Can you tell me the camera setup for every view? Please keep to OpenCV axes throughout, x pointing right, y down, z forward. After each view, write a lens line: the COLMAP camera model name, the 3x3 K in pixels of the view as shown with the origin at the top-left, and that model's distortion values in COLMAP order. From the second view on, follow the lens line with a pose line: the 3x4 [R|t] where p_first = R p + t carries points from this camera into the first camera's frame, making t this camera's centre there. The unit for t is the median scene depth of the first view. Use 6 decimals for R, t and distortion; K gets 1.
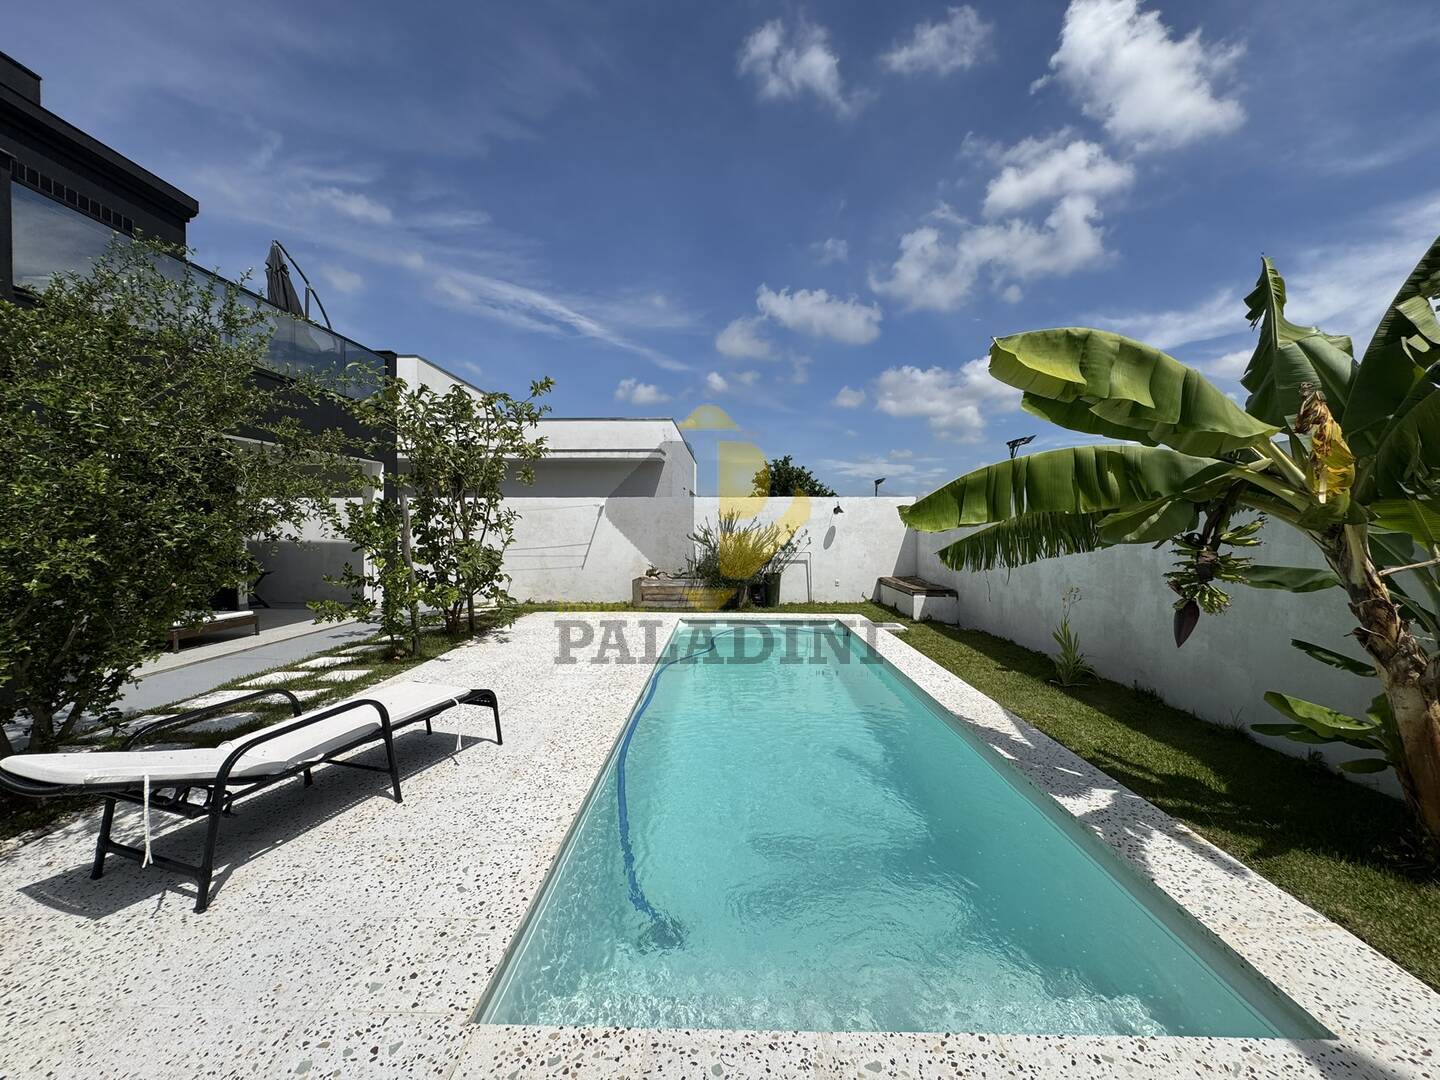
lens RADIAL K [[576.2, 0, 718.2], [0, 576.2, 535.7], [0, 0, 1]] dist [-0.001963, 0.000659]
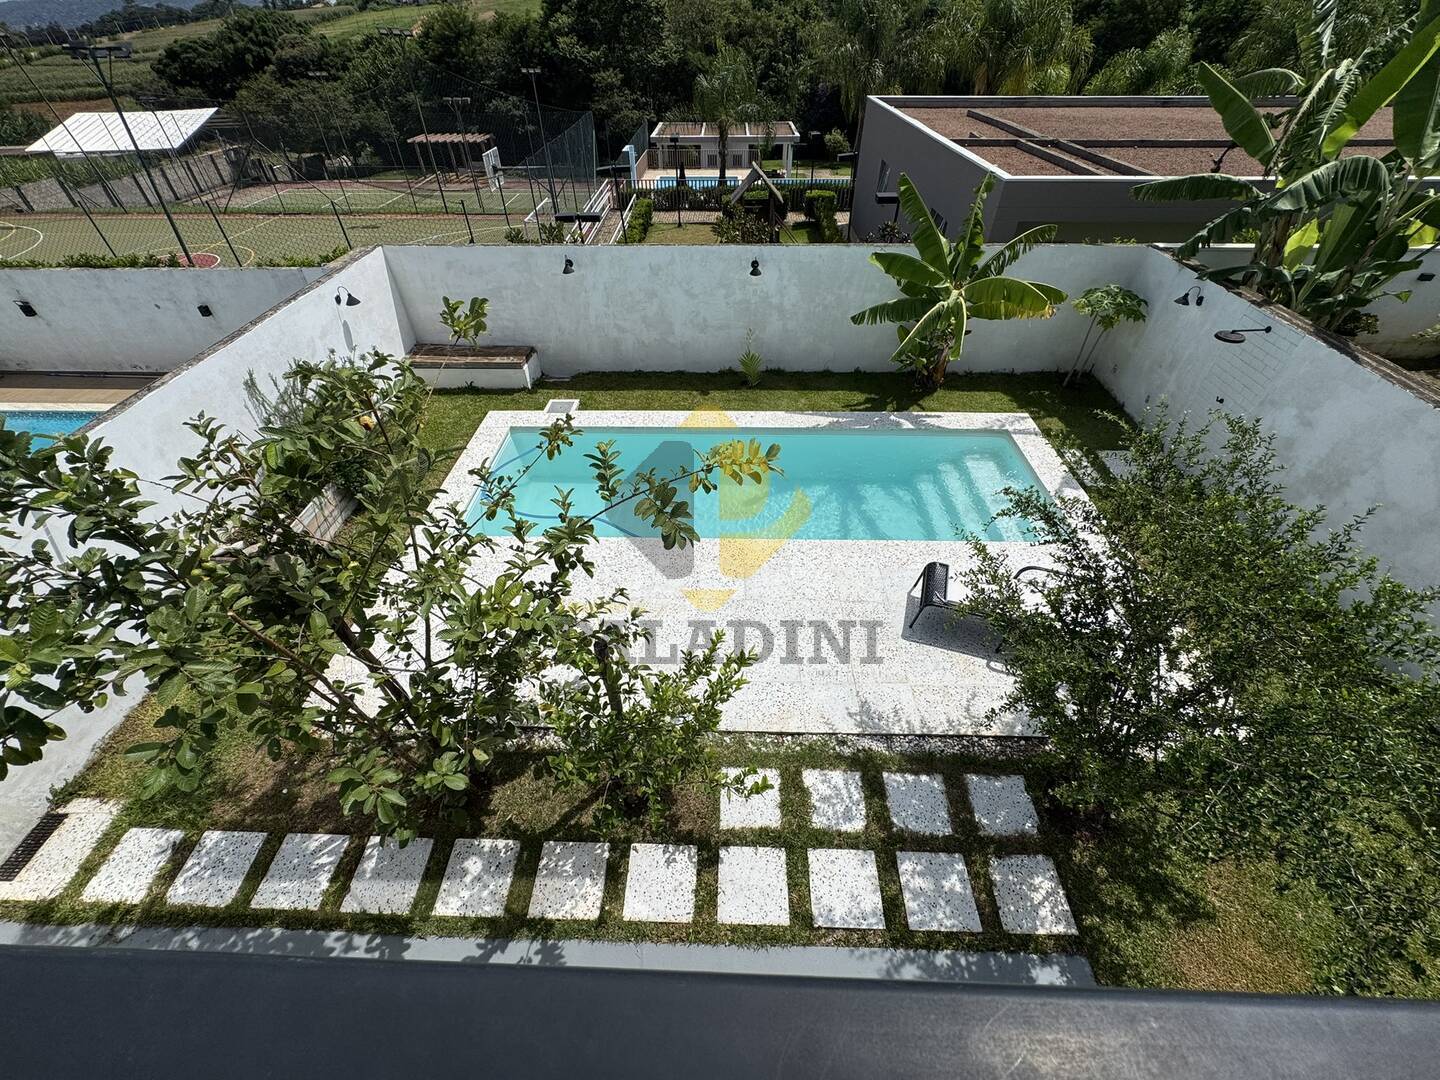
lens RADIAL K [[576.2, 0, 712.7], [0, 576.2, 539.0], [0, 0, 1]] dist [-0.001963, 0.000659]
pose [[0.011962, -0.667951, 0.744109, -1.323655], [0.022078, 0.744157, 0.667640, -0.732597], [-0.999685, 0.008442, 0.023649, 1.340045]]
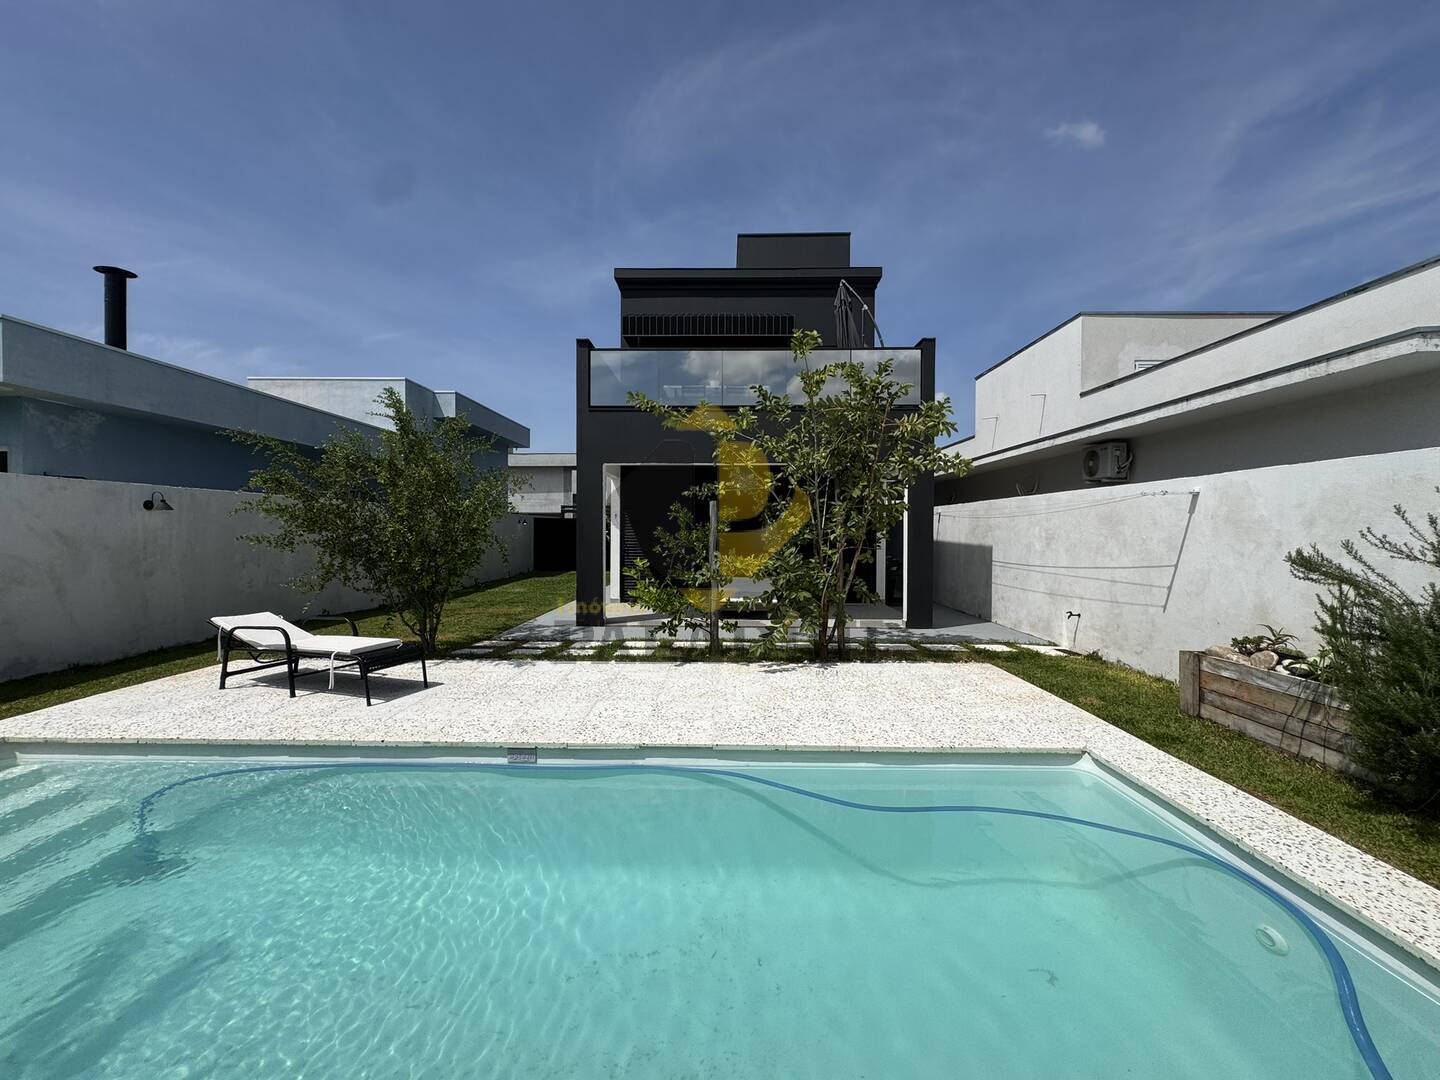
lens RADIAL K [[576.2, 0, 720.7], [0, 576.2, 537.1], [0, 0, 1]] dist [-0.001963, 0.000659]
pose [[-0.001008, 0.005026, -0.999987, 0.763084], [-0.020383, 0.999780, 0.005045, -0.021769], [0.999792, 0.020388, -0.000905, 1.551017]]
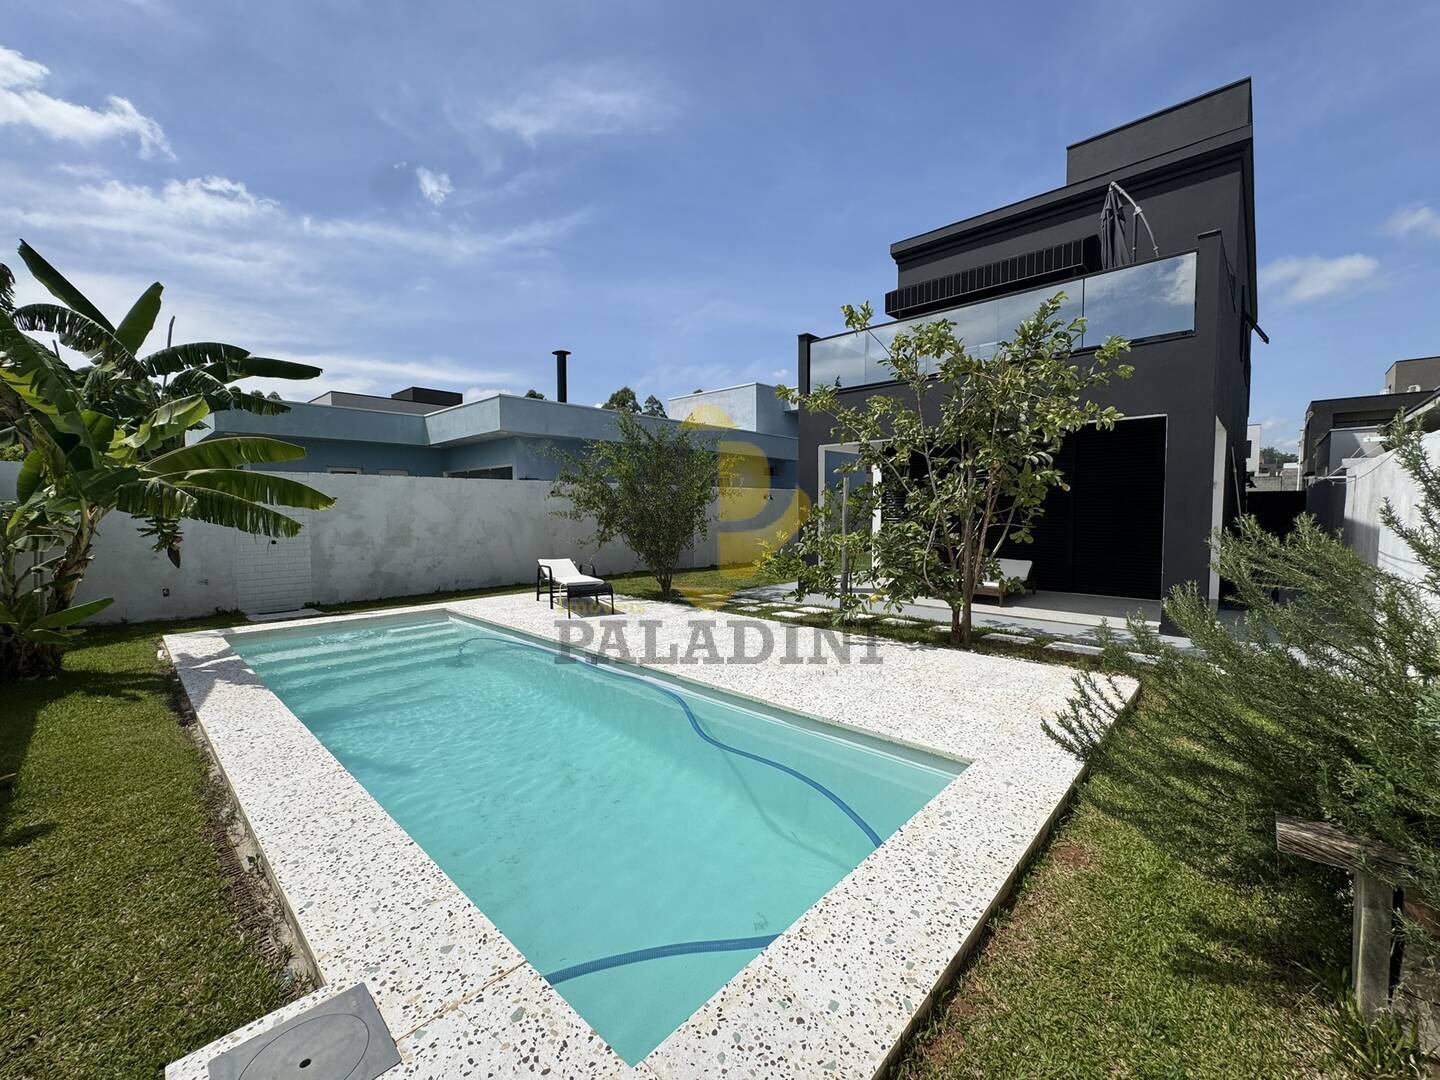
lens RADIAL K [[576.2, 0, 715.0], [0, 576.2, 543.3], [0, 0, 1]] dist [-0.001963, 0.000659]
pose [[-0.674932, 0.042117, -0.736677, 0.649115], [-0.013414, 0.997504, 0.069318, -0.035994], [0.737758, 0.056667, -0.672682, 2.383968]]
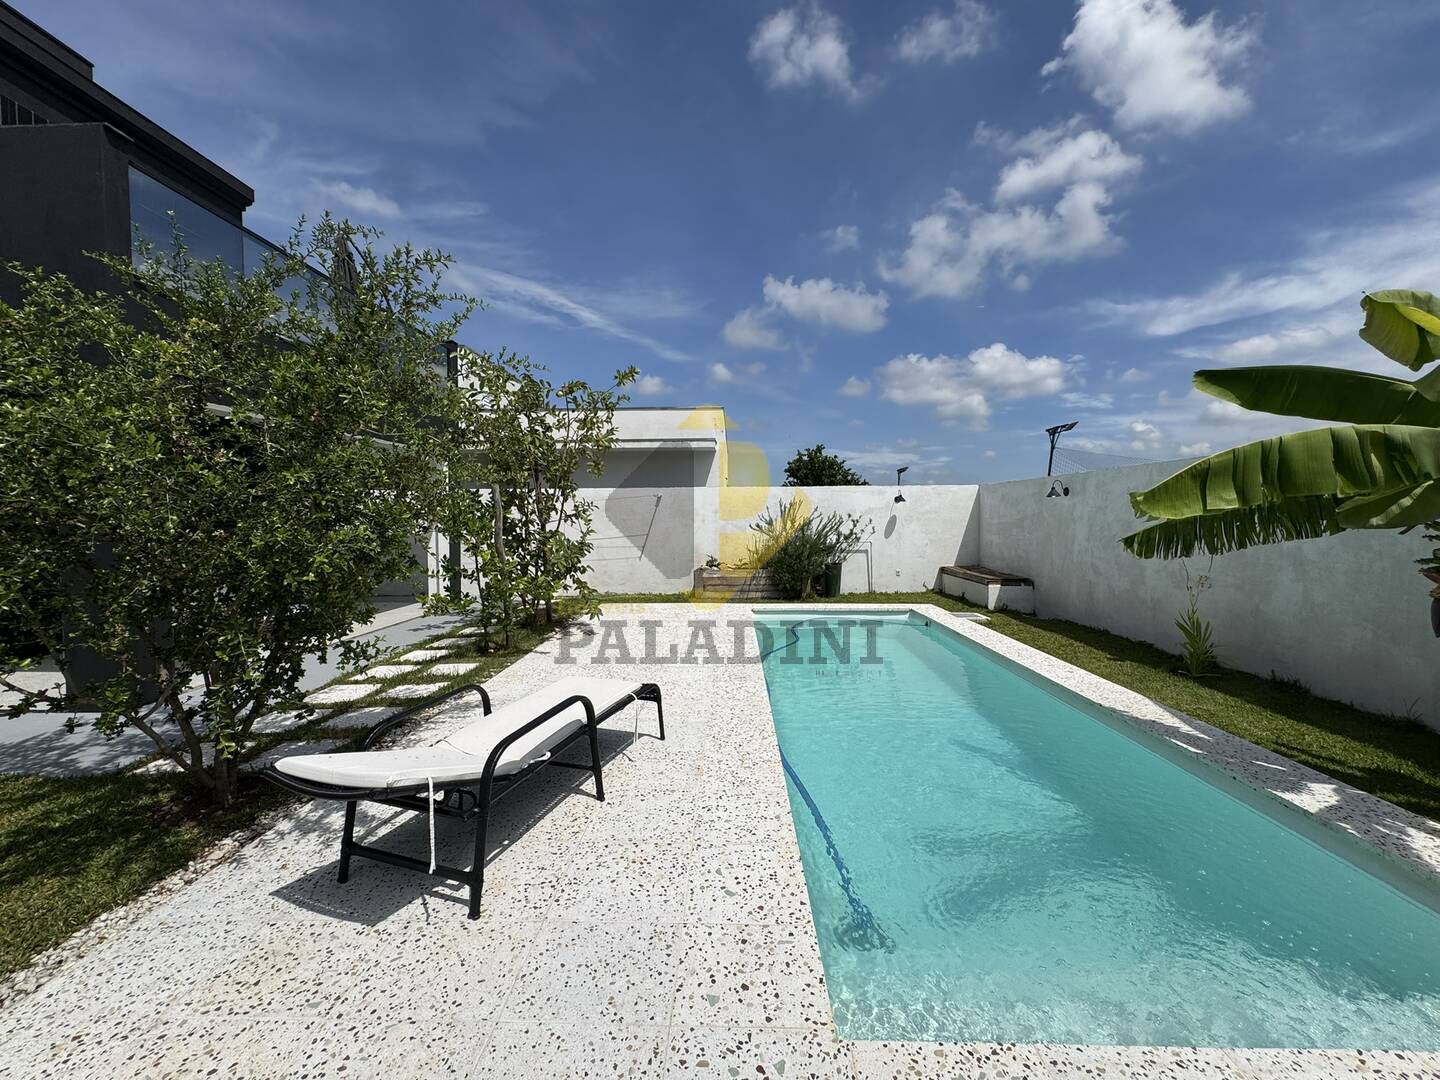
lens RADIAL K [[576.2, 0, 718.4], [0, 576.2, 531.6], [0, 0, 1]] dist [-0.001963, 0.000659]
pose [[0.999943, -0.006729, -0.008296, -0.242463], [0.006805, 0.999935, 0.009149, 0.001488], [0.008234, -0.009204, 0.999924, 0.024174]]
